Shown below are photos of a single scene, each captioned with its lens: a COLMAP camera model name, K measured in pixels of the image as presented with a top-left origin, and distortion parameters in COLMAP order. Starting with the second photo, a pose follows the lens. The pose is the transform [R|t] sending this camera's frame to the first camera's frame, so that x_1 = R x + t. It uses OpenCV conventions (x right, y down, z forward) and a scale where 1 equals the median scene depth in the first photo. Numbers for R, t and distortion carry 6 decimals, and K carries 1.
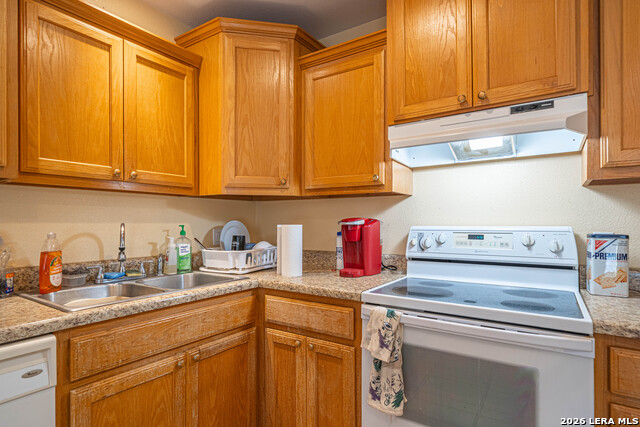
lens RADIAL K [[347.8, 0, 319.4], [0, 347.8, 218.3], [0, 0, 1]] dist [-0.001640, 0.000101]
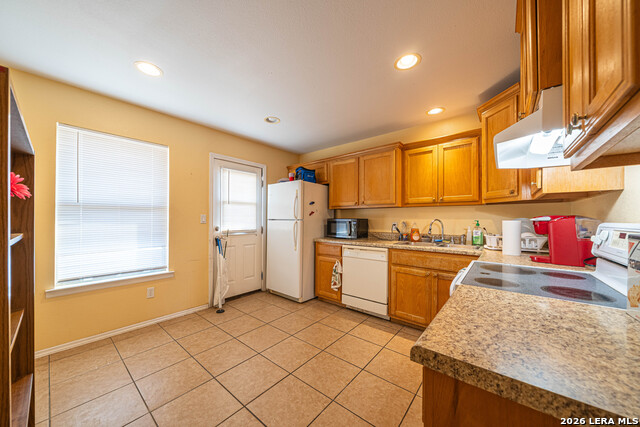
lens RADIAL K [[222.7, 0, 319.7], [0, 222.7, 217.9], [0, 0, 1]] dist [-0.005985, -0.000011]
pose [[-0.102460, -0.001395, -0.994736, 1.172301], [0.010447, 0.999942, -0.002478, -0.001095], [0.994682, -0.010646, -0.102440, 0.352214]]
